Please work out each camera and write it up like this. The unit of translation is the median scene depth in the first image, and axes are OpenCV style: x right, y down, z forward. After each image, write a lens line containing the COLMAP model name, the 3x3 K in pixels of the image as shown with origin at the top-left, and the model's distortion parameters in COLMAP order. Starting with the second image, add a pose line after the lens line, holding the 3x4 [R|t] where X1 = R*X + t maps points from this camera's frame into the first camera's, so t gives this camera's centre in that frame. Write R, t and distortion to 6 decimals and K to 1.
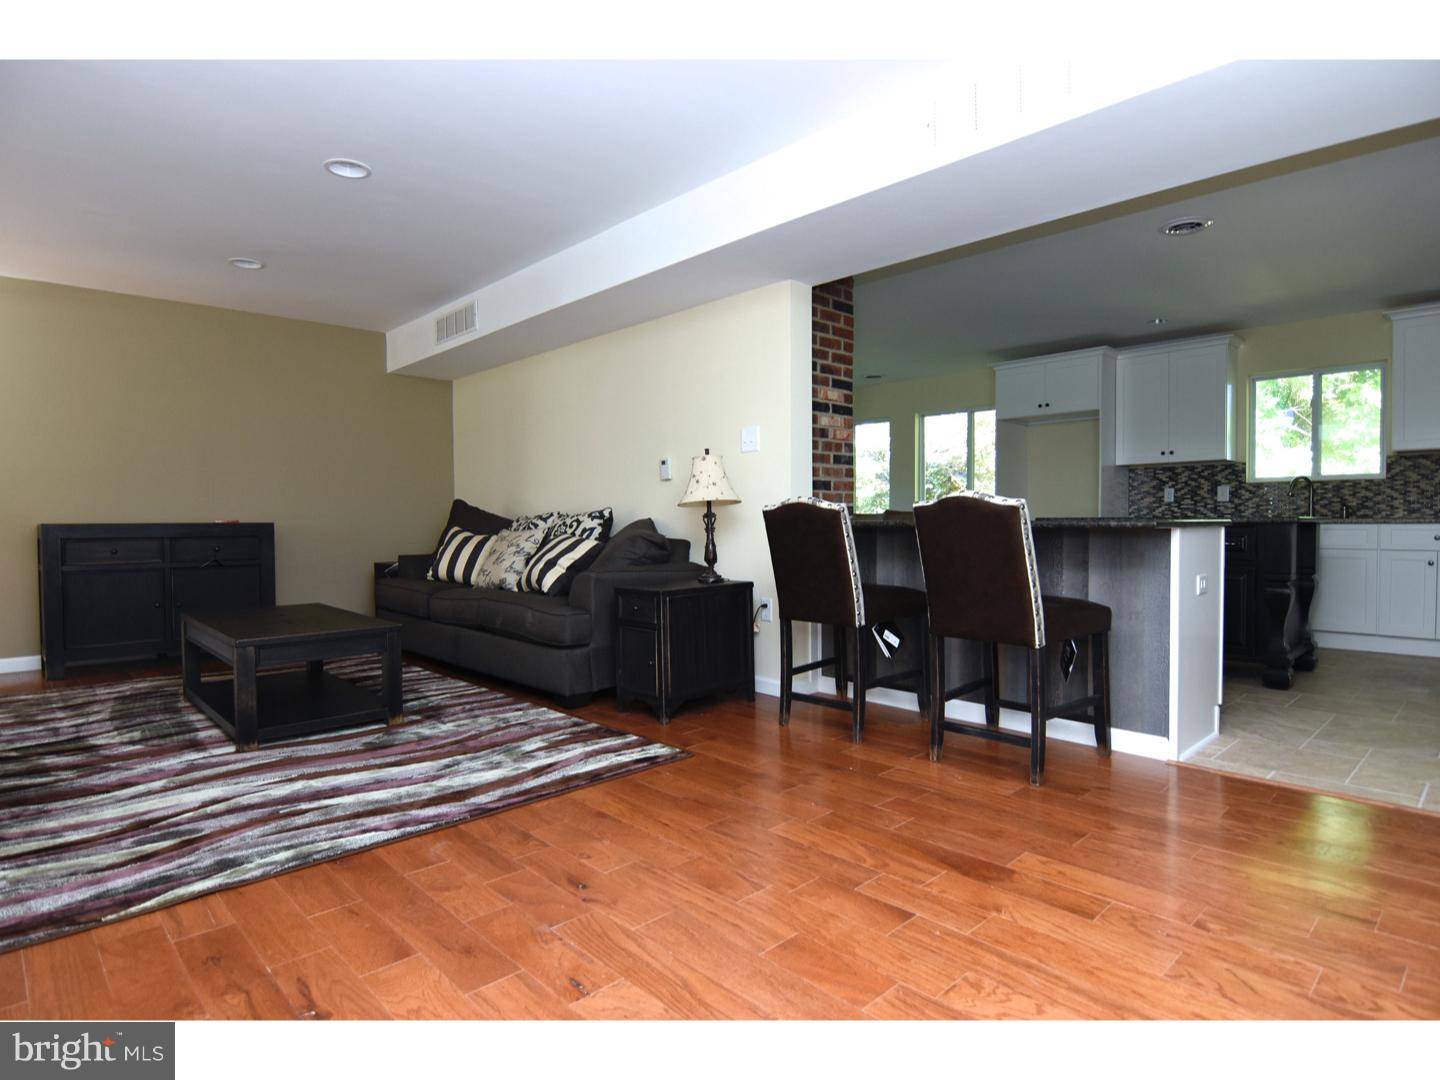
lens RADIAL K [[797.5, 0, 712.6], [0, 797.5, 540.1], [0, 0, 1]] dist [0.018529, -0.026724]
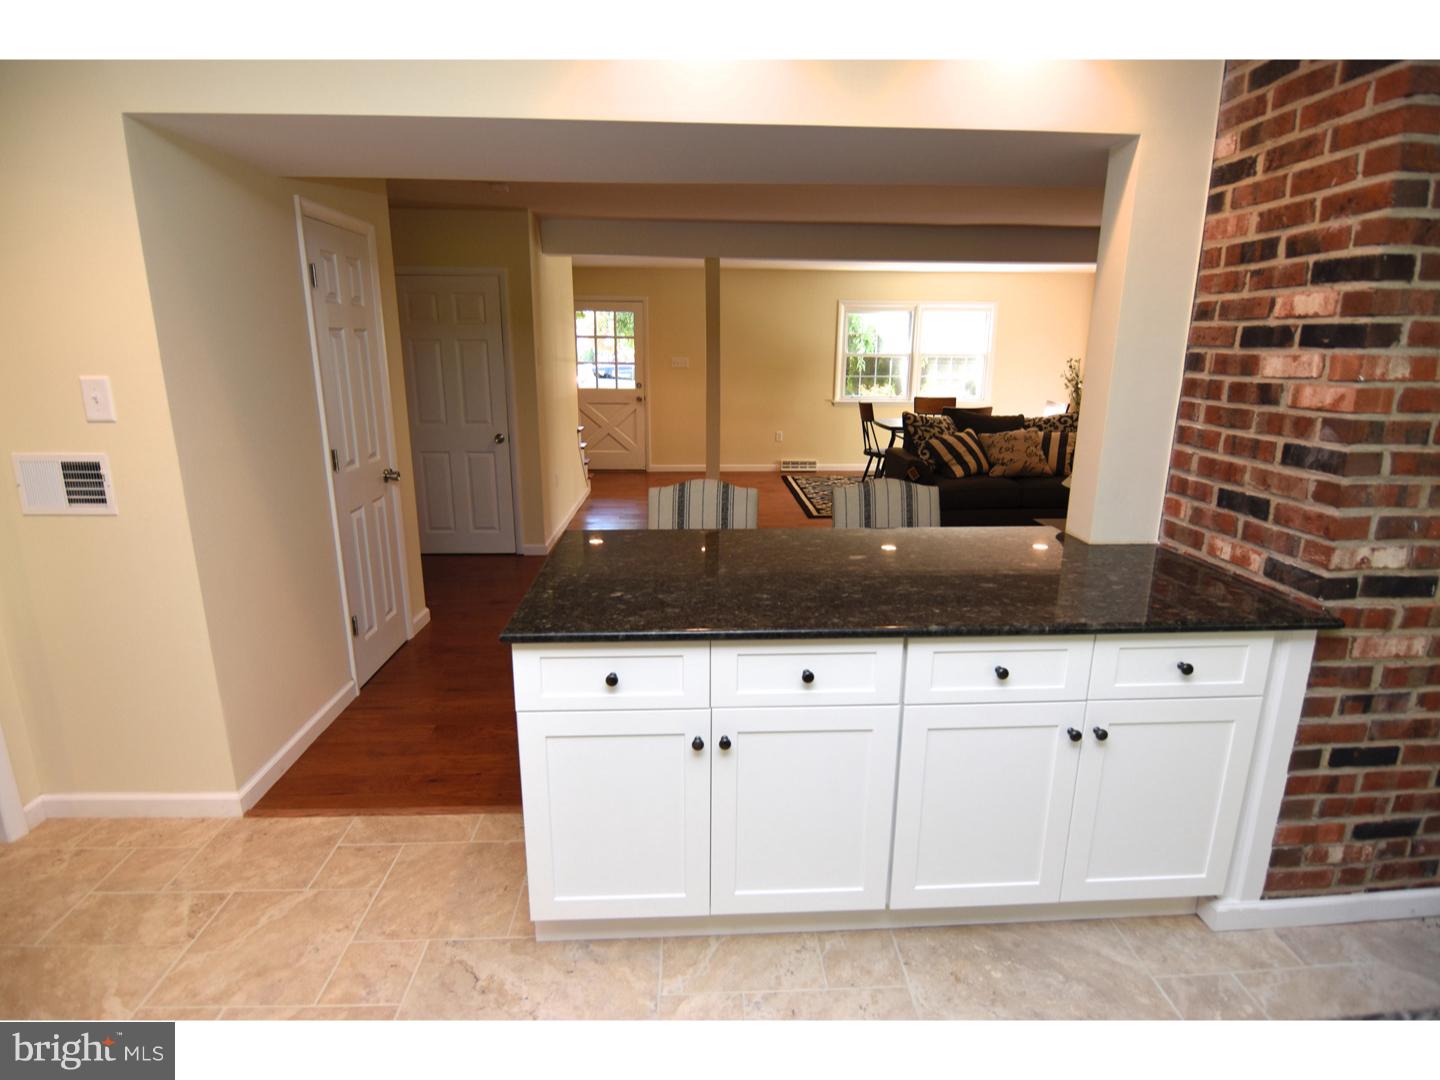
lens RADIAL K [[779.0, 0, 728.7], [0, 779.0, 541.1], [0, 0, 1]] dist [0.004742, -0.018749]
pose [[-0.645110, 0.186964, -0.740863, 0.673257], [-0.016851, 0.965885, 0.258423, -0.159817], [0.763904, 0.179196, -0.619952, 1.035060]]
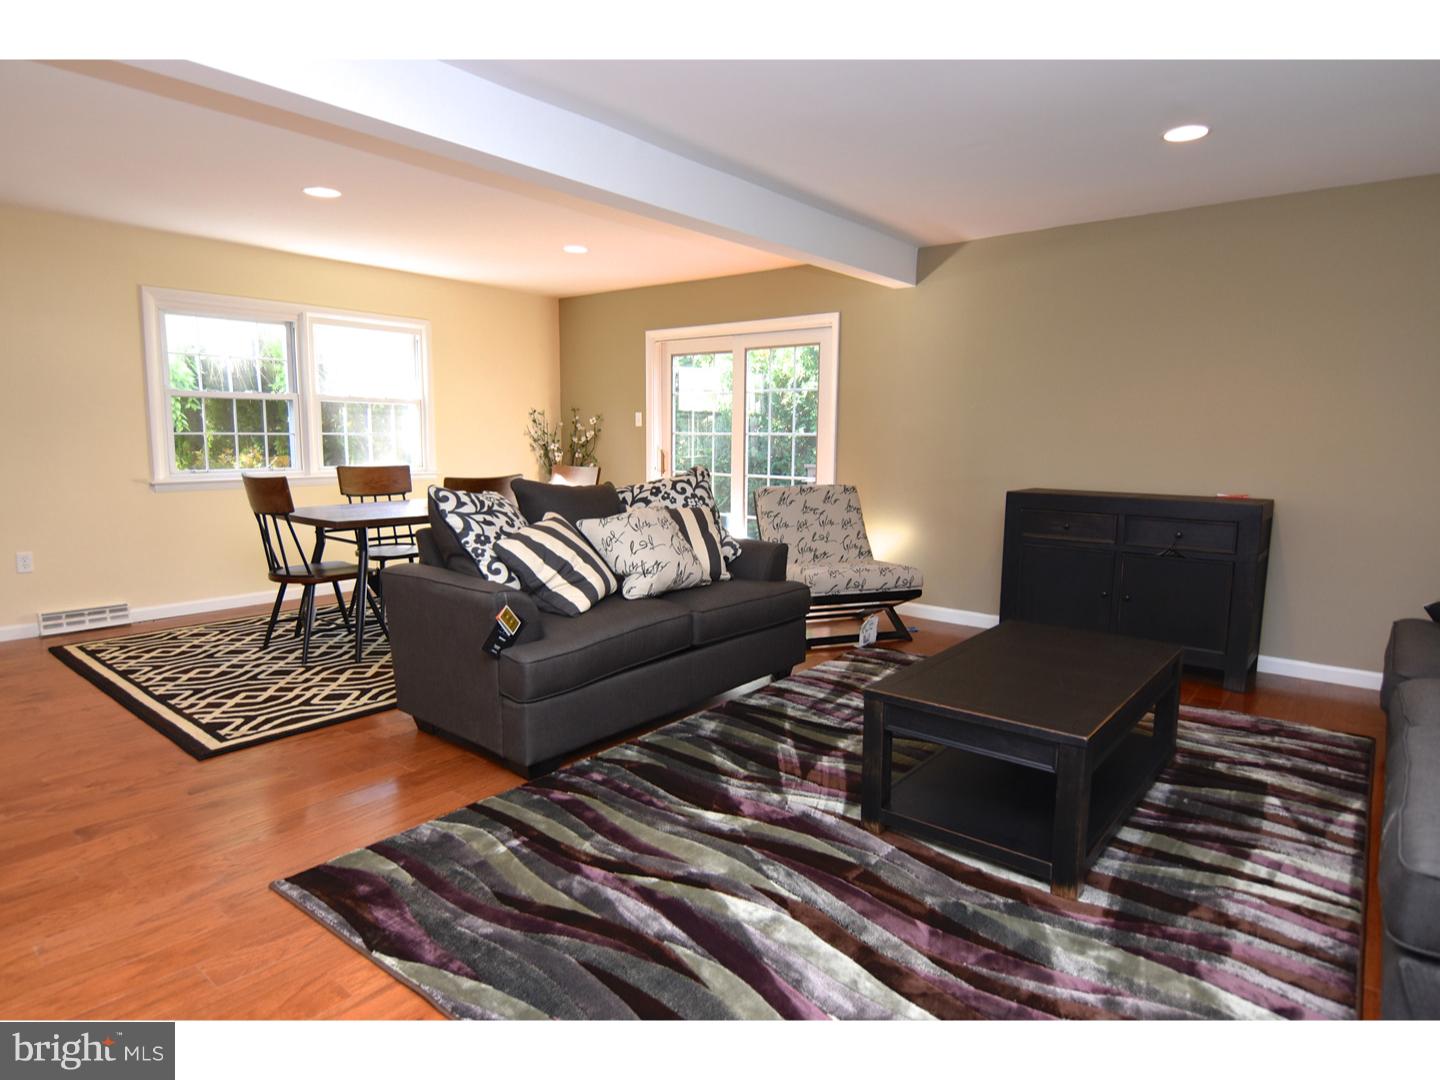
lens RADIAL K [[797.5, 0, 712.6], [0, 797.5, 540.1], [0, 0, 1]] dist [0.018529, -0.026724]
pose [[0.139854, 0.136784, -0.980679, 0.090500], [-0.030793, 0.990534, 0.133767, -0.081213], [0.989693, 0.011490, 0.142742, 0.515586]]
